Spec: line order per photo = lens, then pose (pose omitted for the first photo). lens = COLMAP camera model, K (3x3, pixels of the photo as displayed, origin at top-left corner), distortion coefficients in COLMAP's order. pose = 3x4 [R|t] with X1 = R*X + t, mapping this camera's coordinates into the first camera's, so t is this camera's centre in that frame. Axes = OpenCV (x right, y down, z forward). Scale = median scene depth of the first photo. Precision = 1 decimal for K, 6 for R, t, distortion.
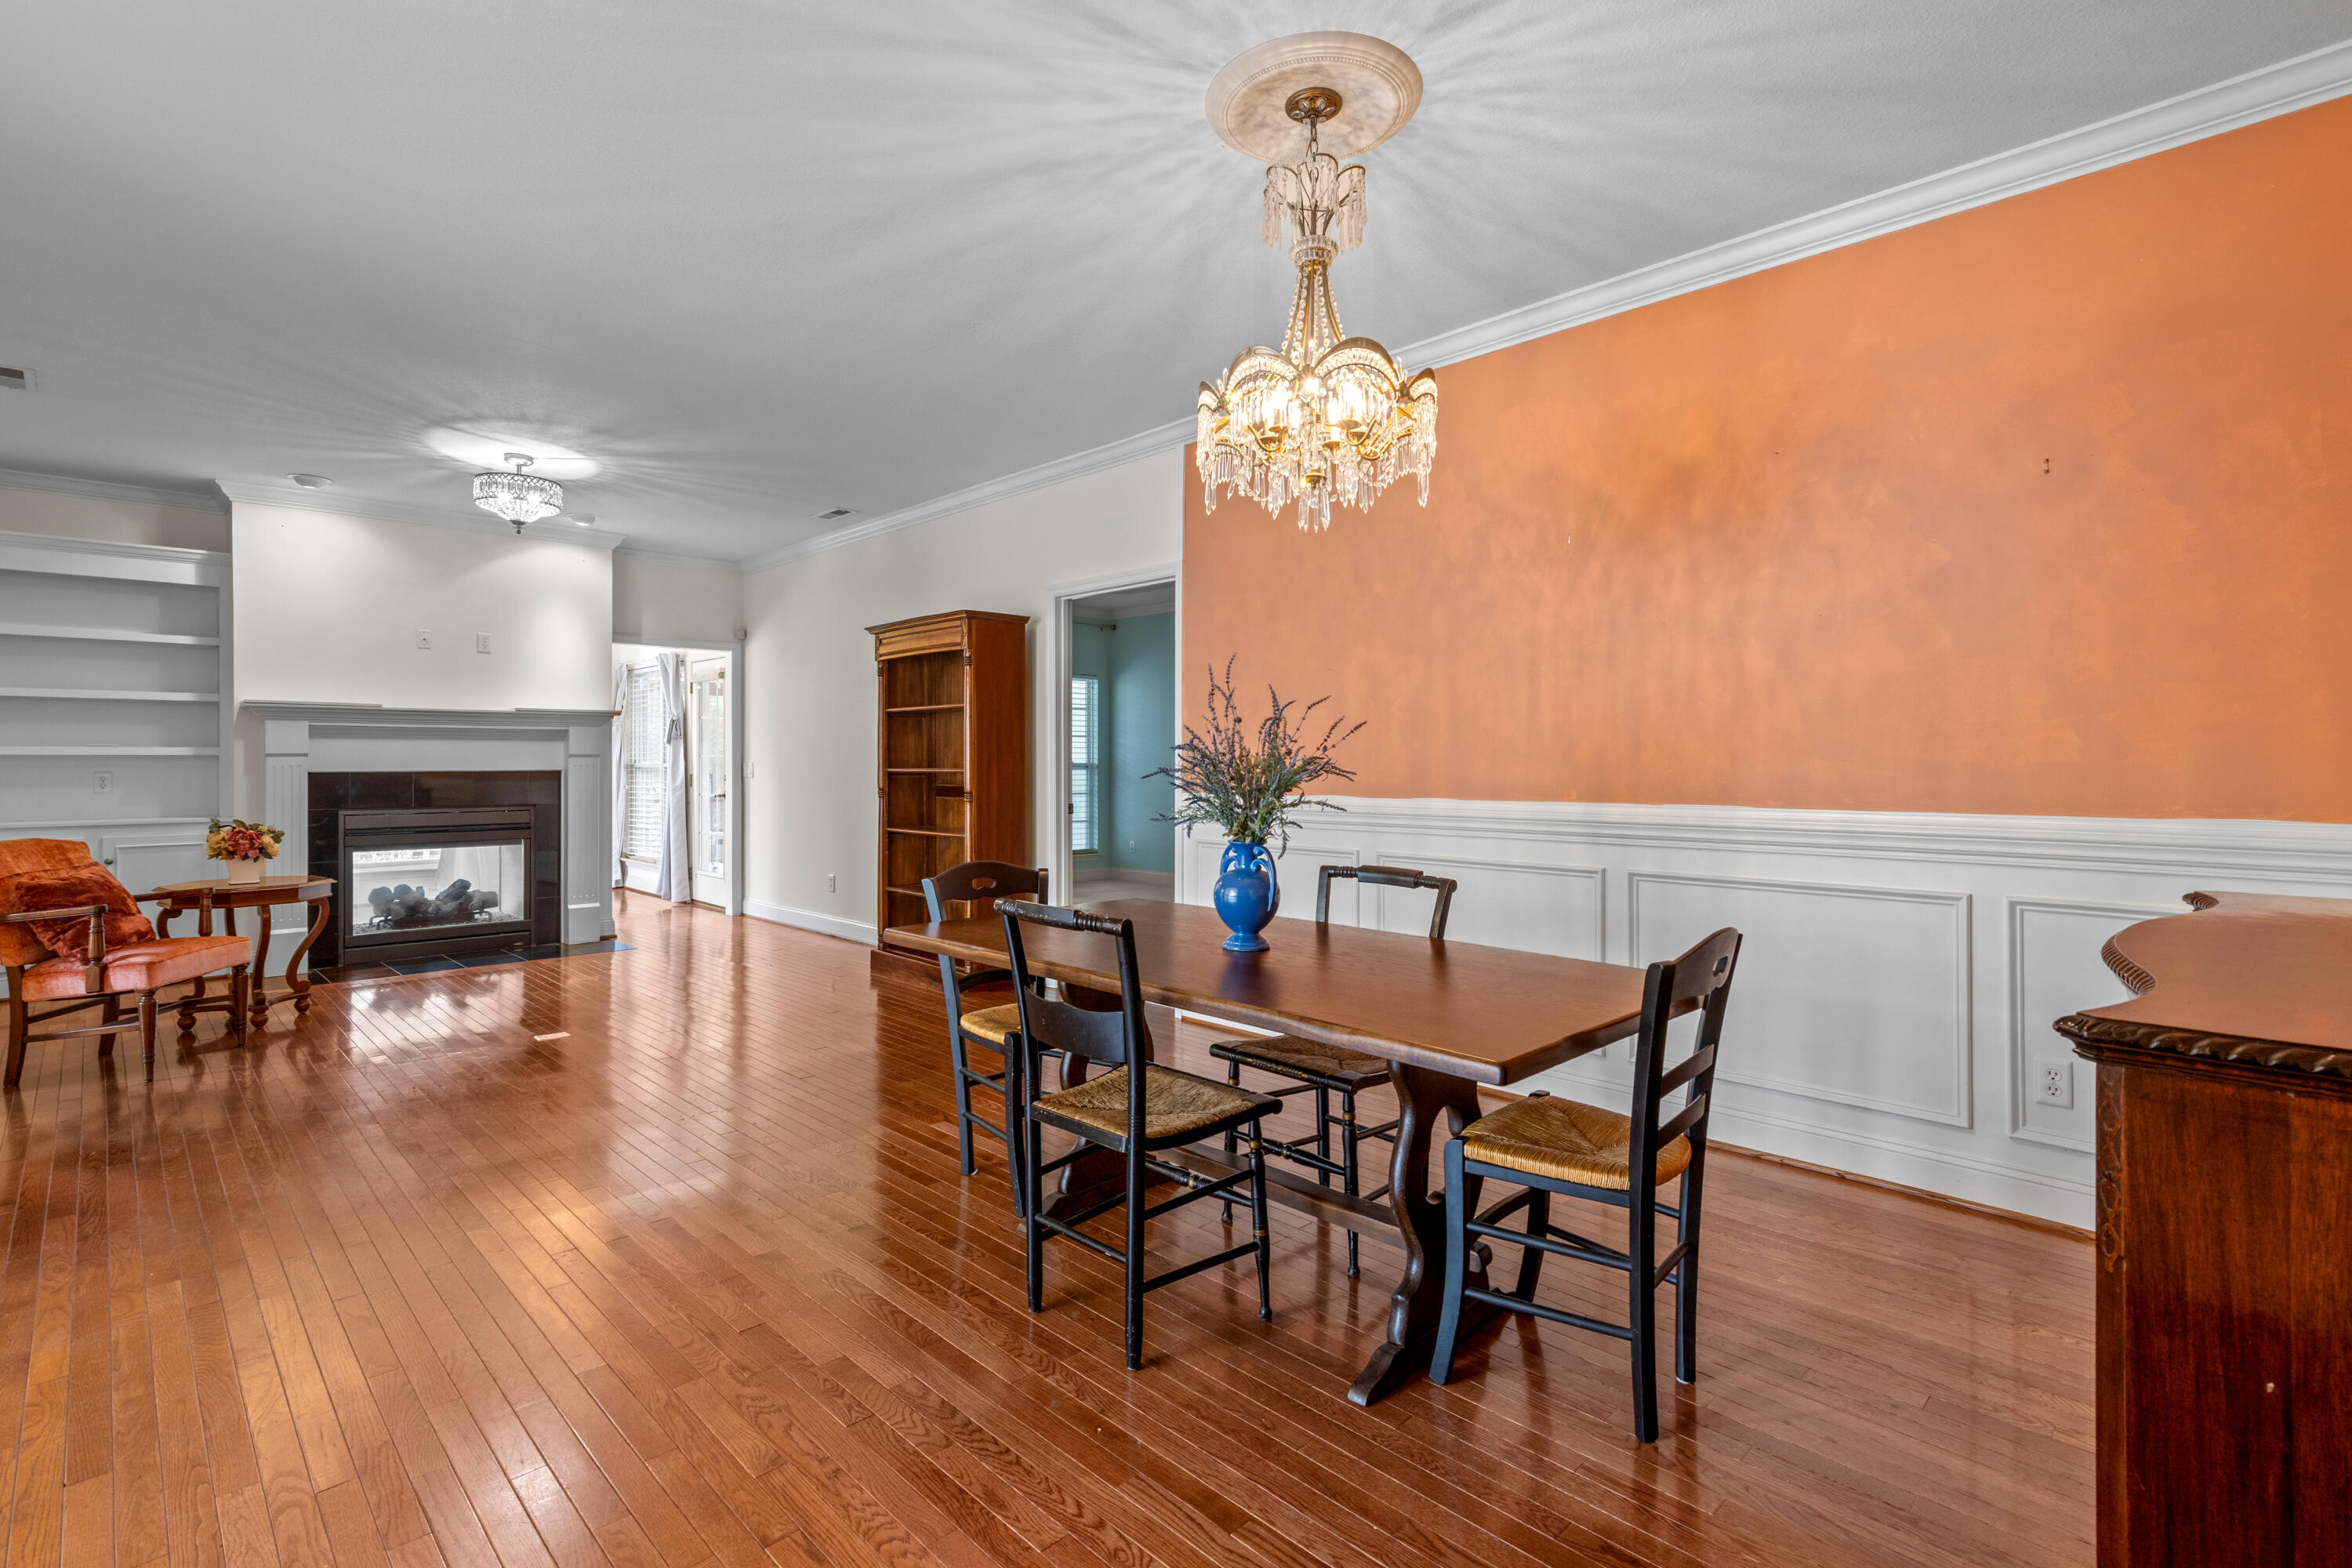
lens RADIAL K [[1076.4, 0, 1189.7], [0, 1076.4, 756.9], [0, 0, 1]] dist [0.009583, -0.000601]
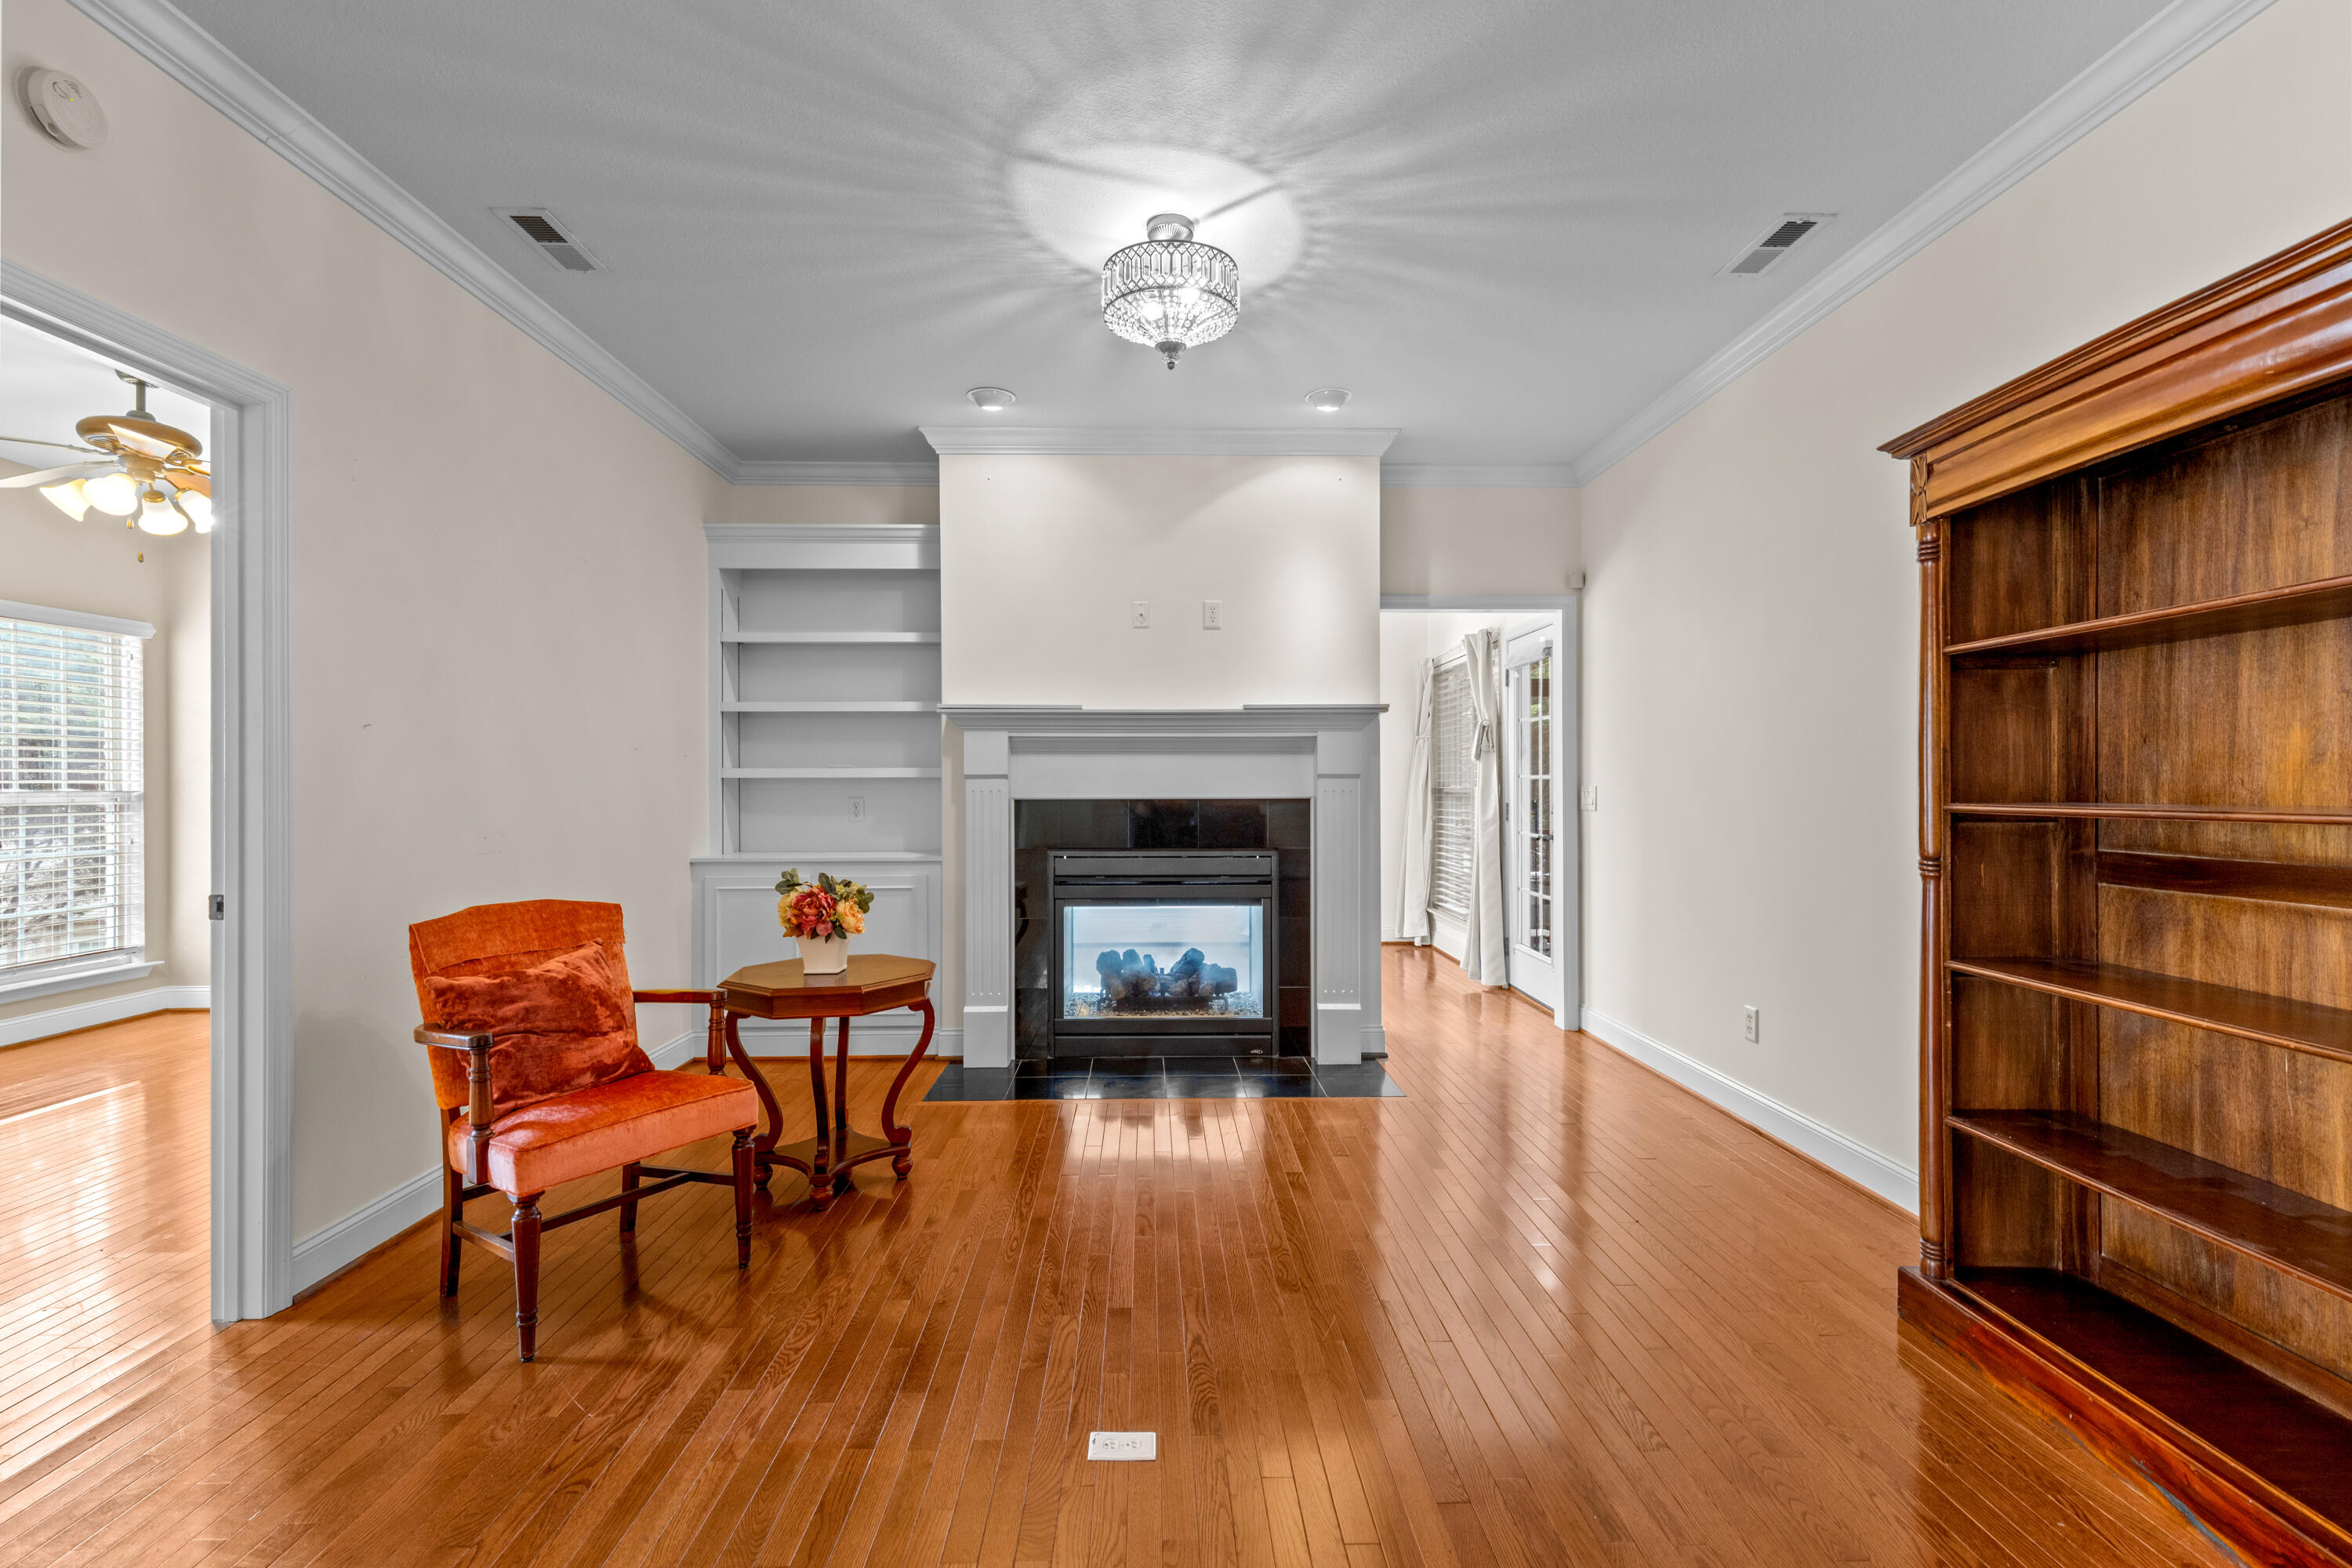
lens RADIAL K [[1076.4, 0, 1178.3], [0, 1076.4, 779.9], [0, 0, 1]] dist [0.009583, -0.000601]
pose [[0.728968, -0.003534, -0.684539, -0.196272], [0.003763, 0.999992, -0.001156, 0.001771], [0.684538, -0.001733, 0.728975, 0.482689]]
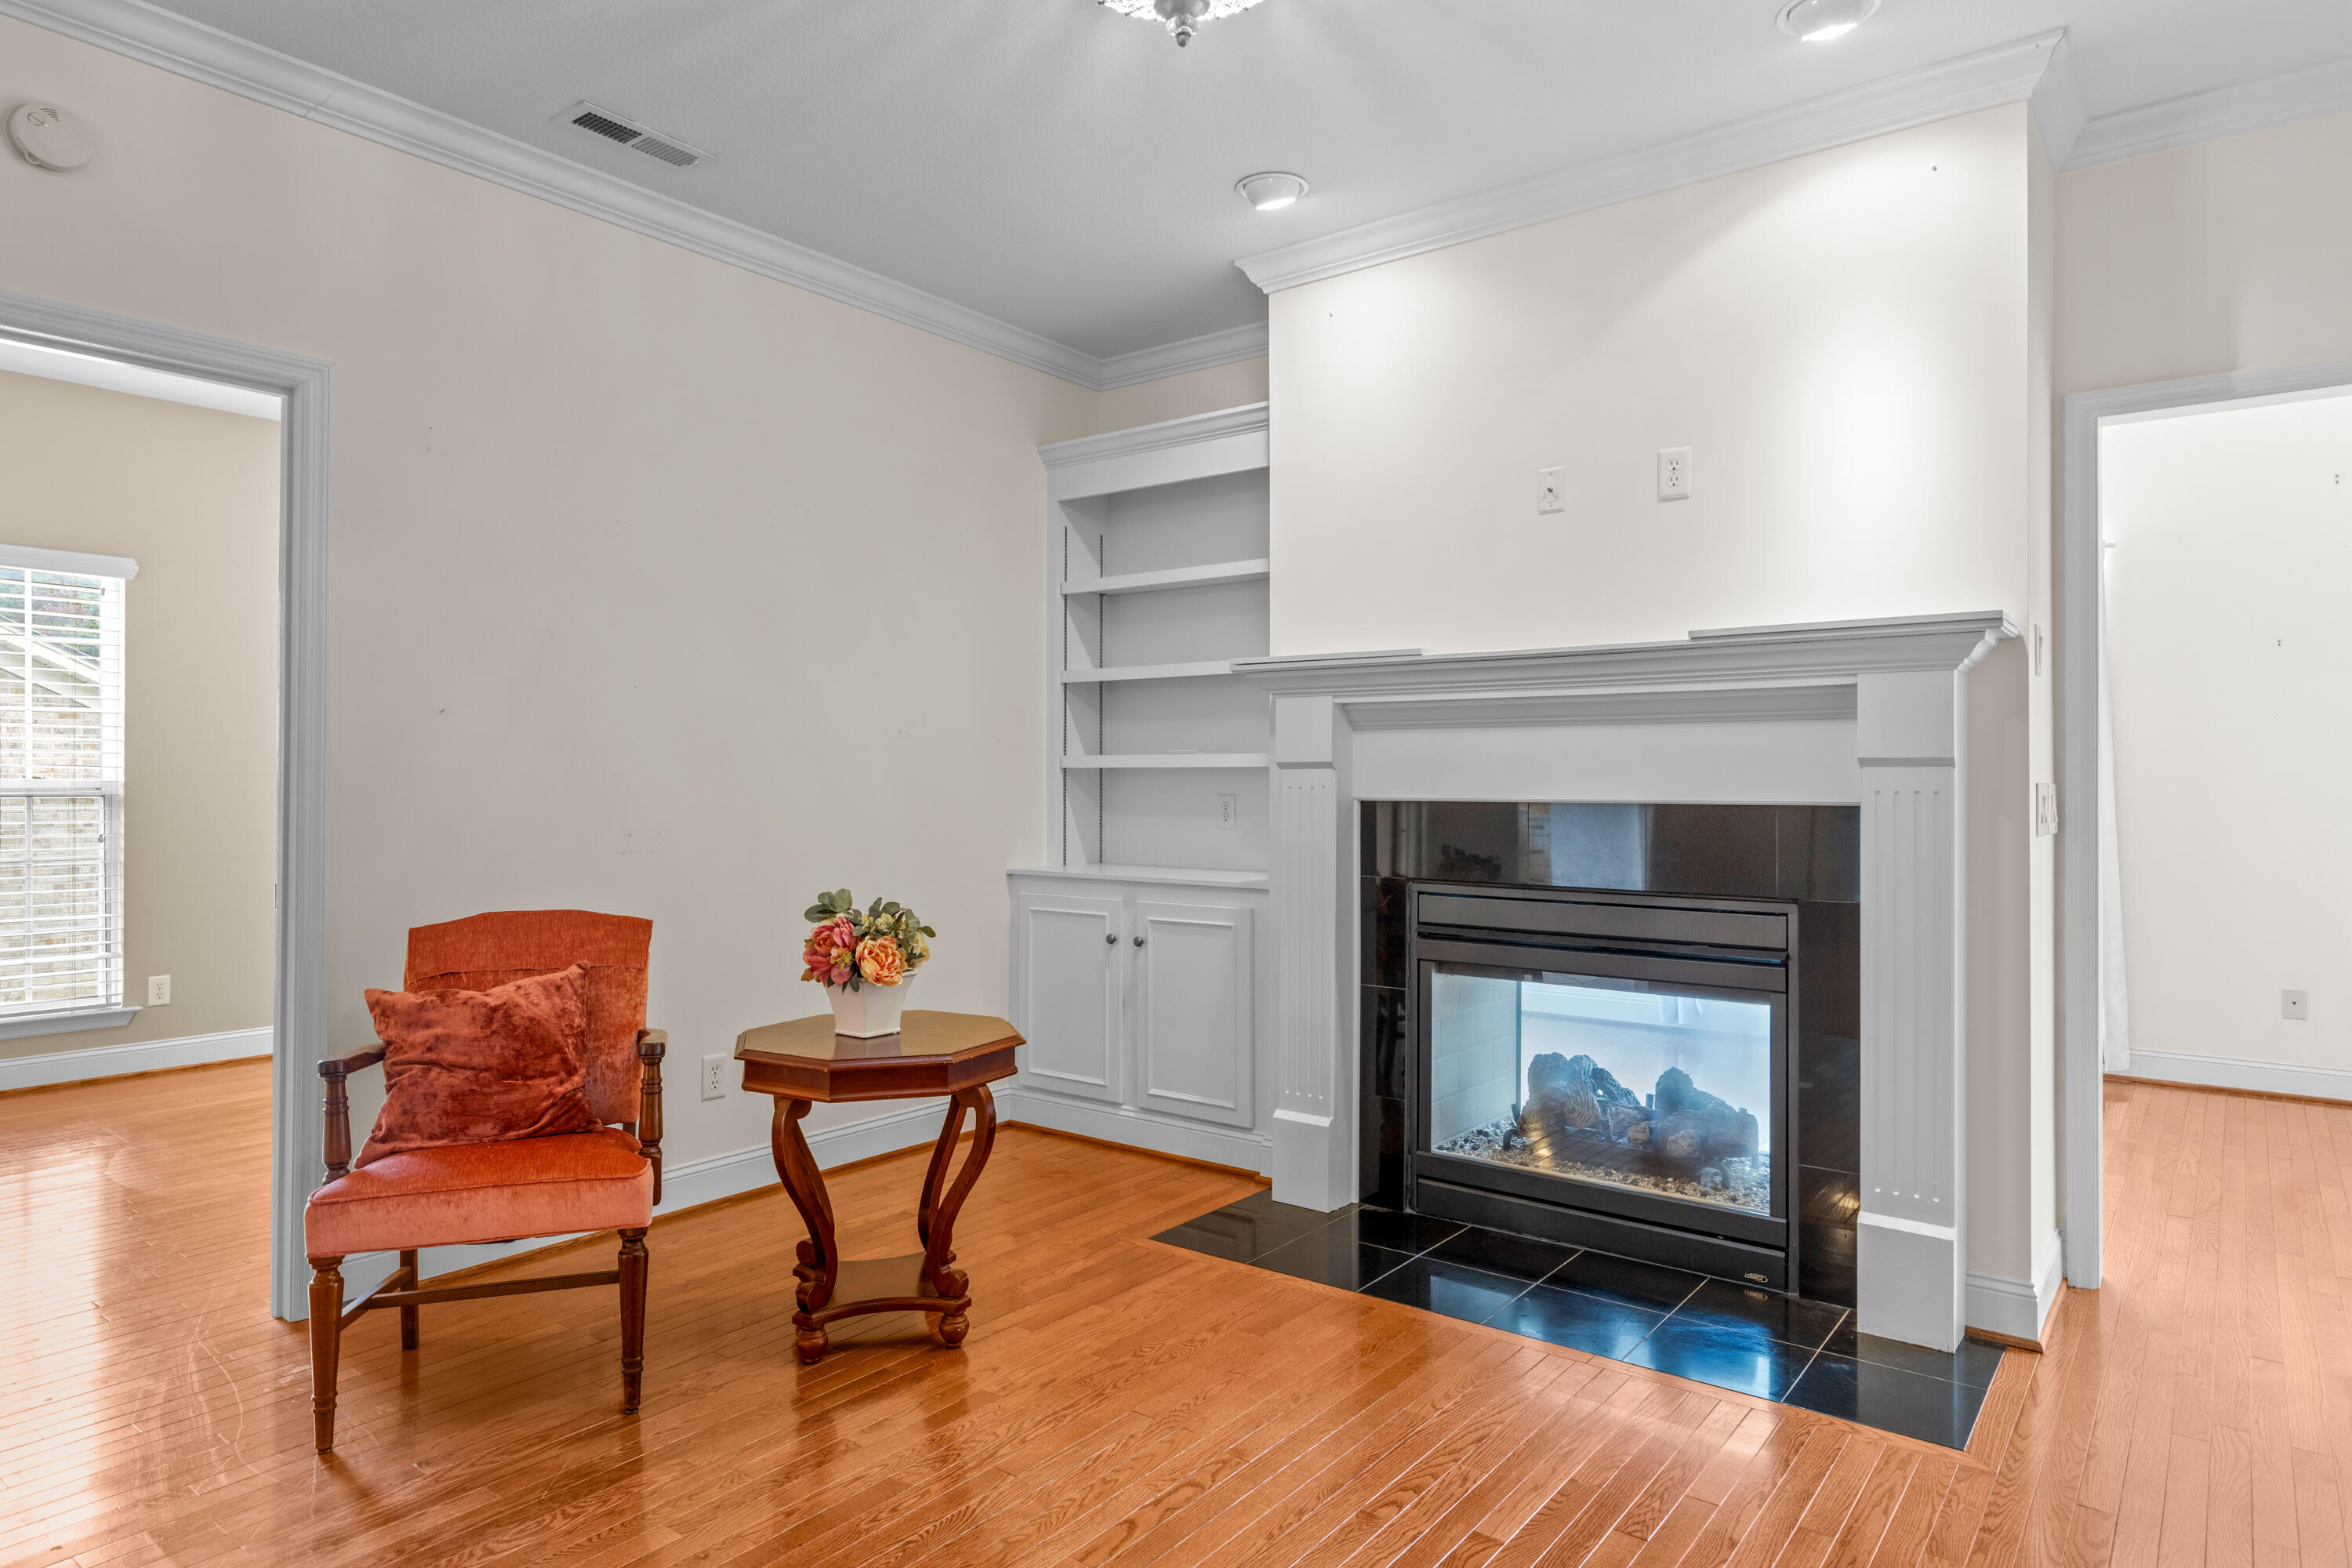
lens RADIAL K [[1403.1, 0, 1173.2], [0, 1403.1, 761.8], [0, 0, 1]] dist [0.005351, 0.002355]
pose [[0.122619, -0.011373, -0.992389, -0.177332], [0.001612, 0.999935, -0.011260, 0.003555], [0.992452, -0.000219, 0.122630, 0.763416]]
